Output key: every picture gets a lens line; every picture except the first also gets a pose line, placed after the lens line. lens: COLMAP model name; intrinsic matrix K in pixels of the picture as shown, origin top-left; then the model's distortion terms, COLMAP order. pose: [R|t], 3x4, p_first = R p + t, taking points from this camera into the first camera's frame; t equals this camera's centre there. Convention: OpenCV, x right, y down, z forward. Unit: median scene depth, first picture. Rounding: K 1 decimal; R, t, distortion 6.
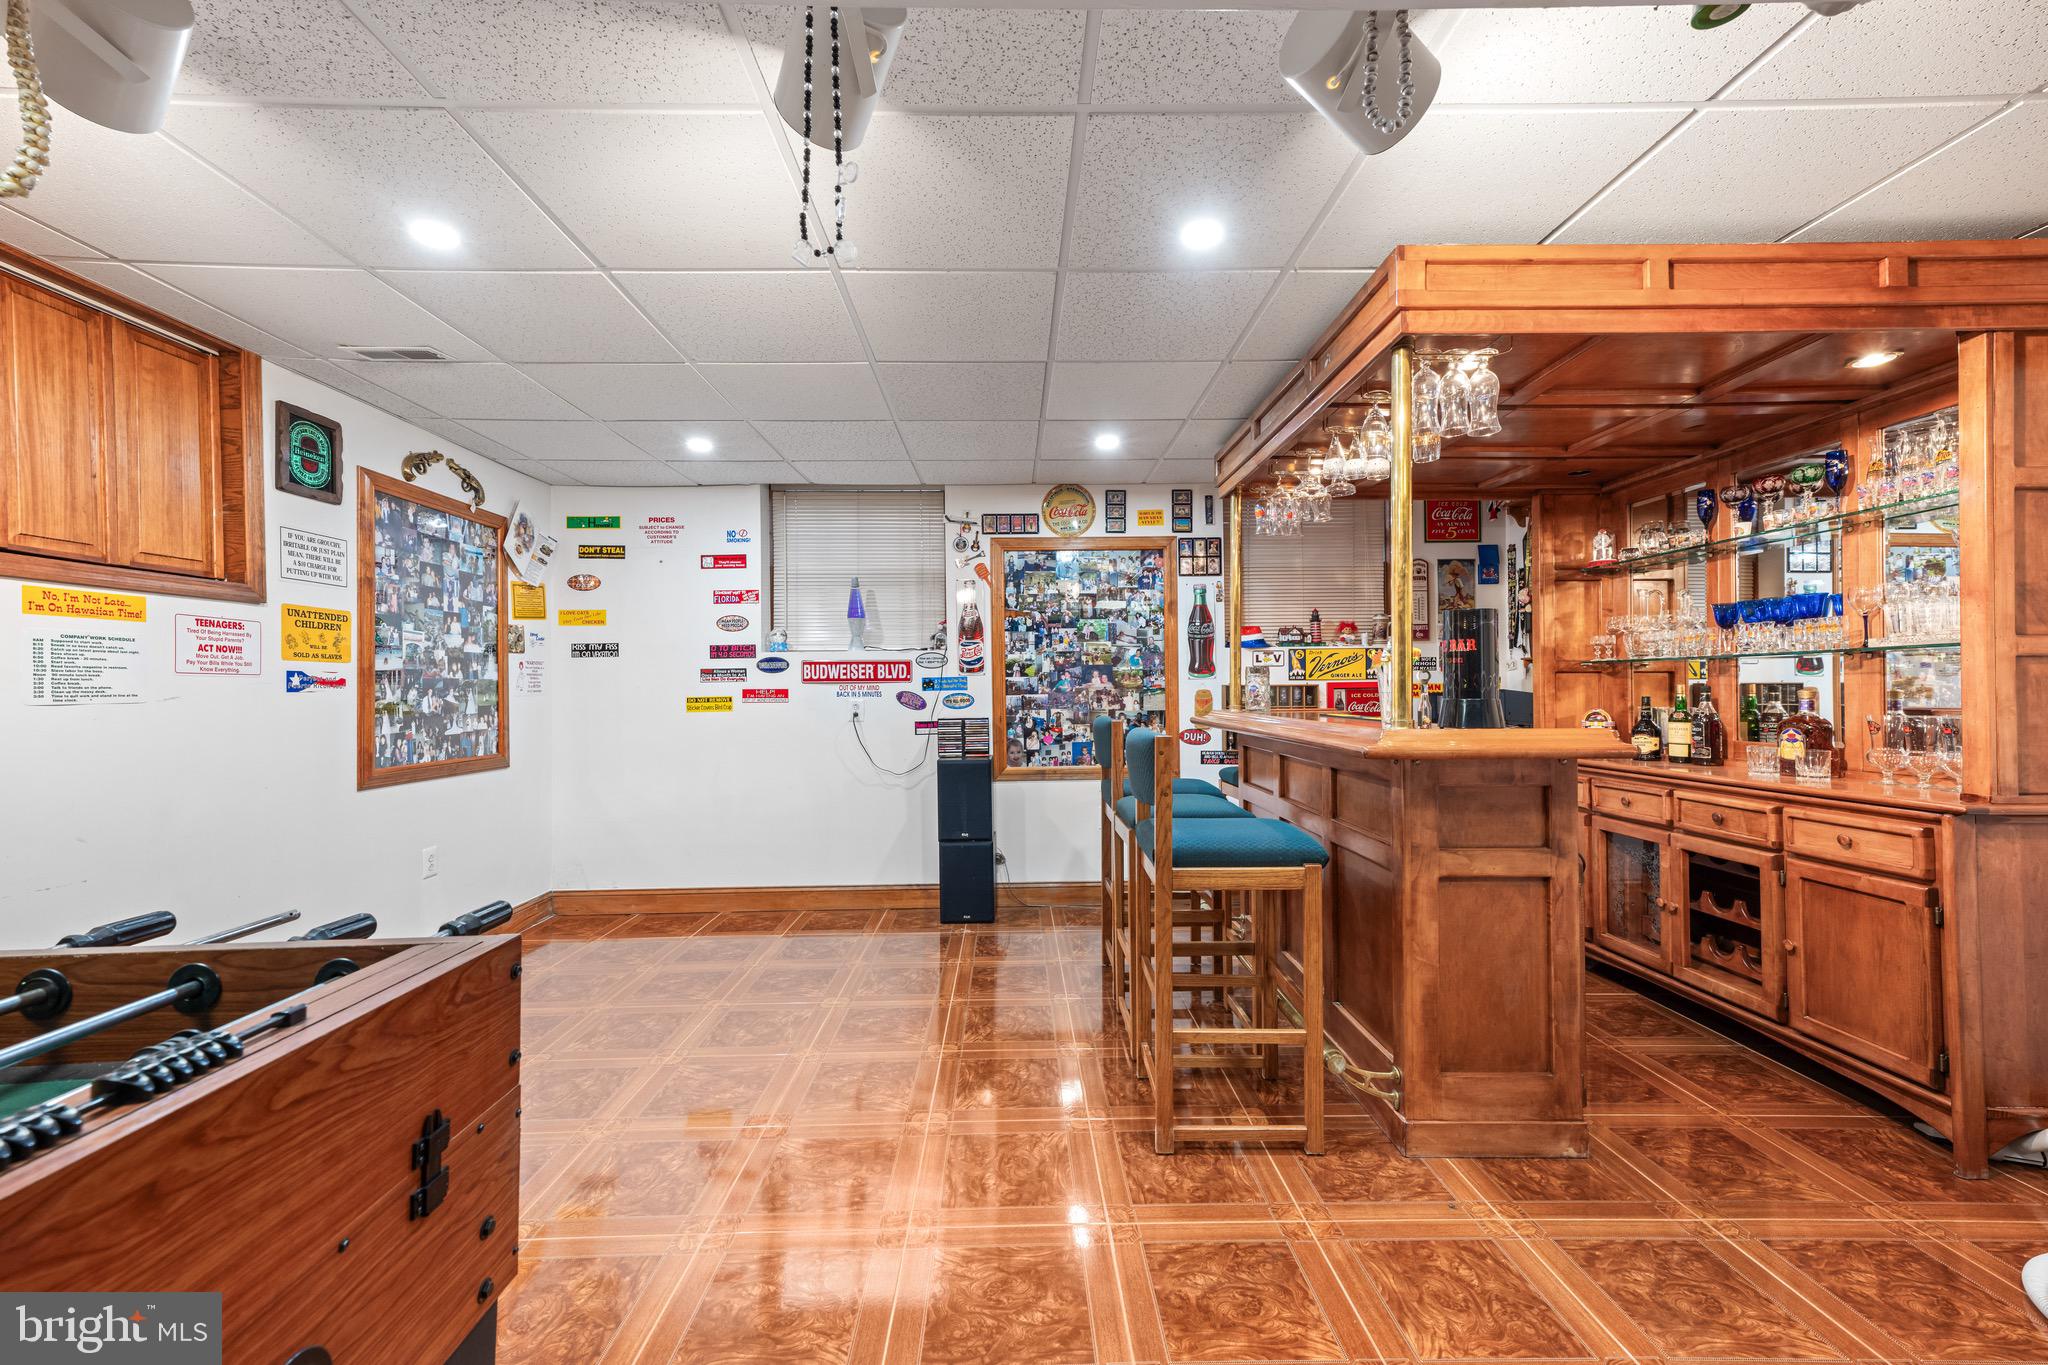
lens RADIAL K [[825.7, 0, 1024.0], [0, 825.7, 682.5], [0, 0, 1]] dist [0.025163, 0.000125]
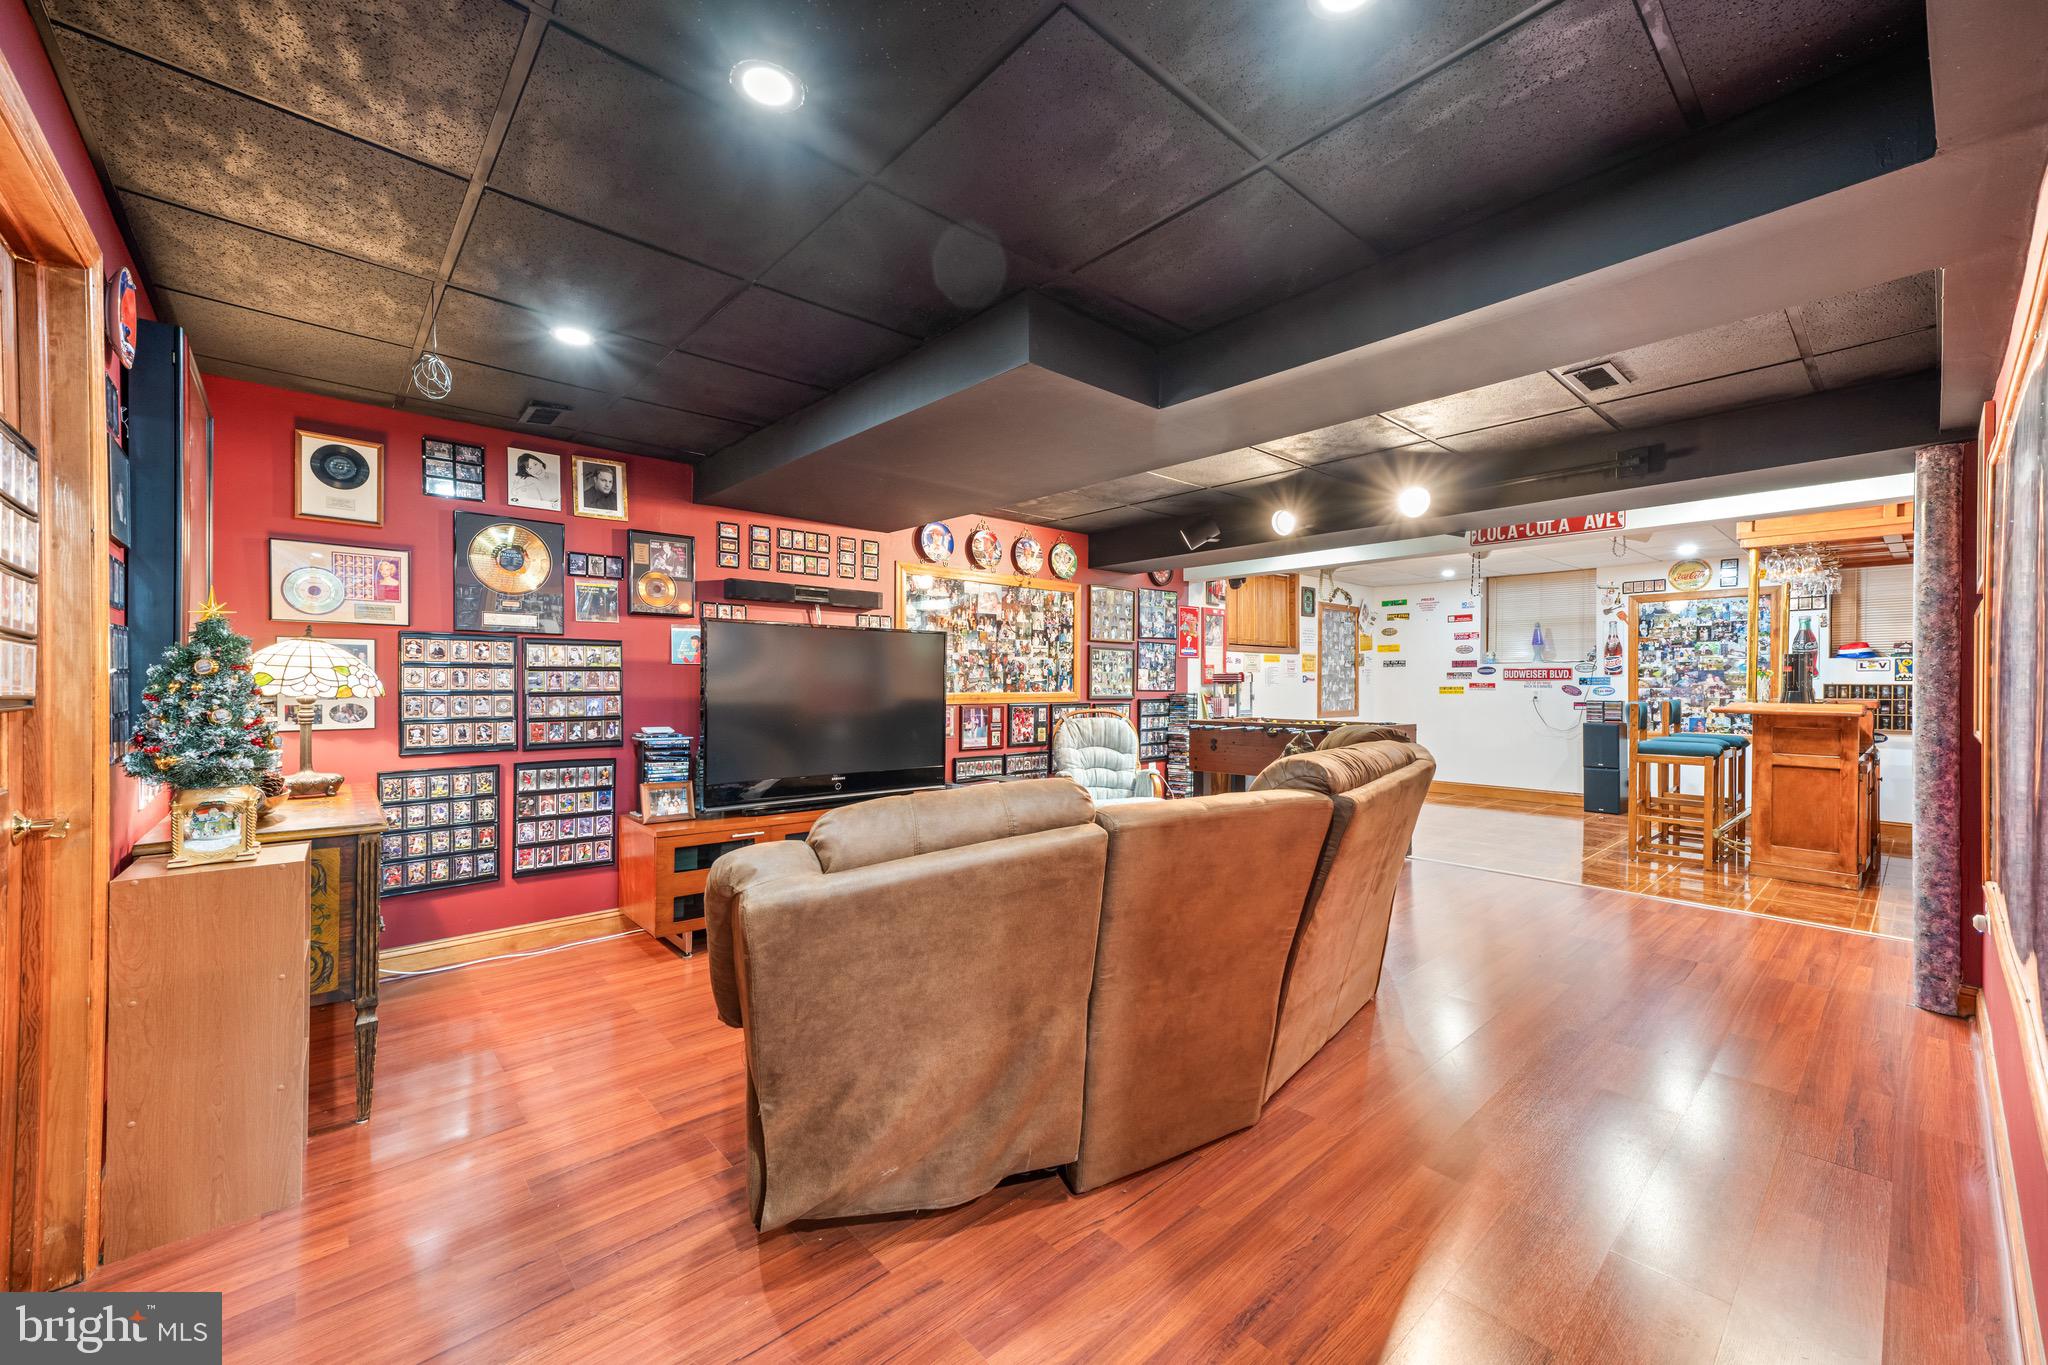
lens RADIAL K [[804.4, 0, 1024.0], [0, 804.4, 682.5], [0, 0, 1]] dist [0.022569, 0.000050]
pose [[0.657133, 0.010795, -0.753697, 0.412087], [-0.001941, 0.999918, 0.012629, -0.015258], [0.753772, -0.006836, 0.657100, -1.055137]]
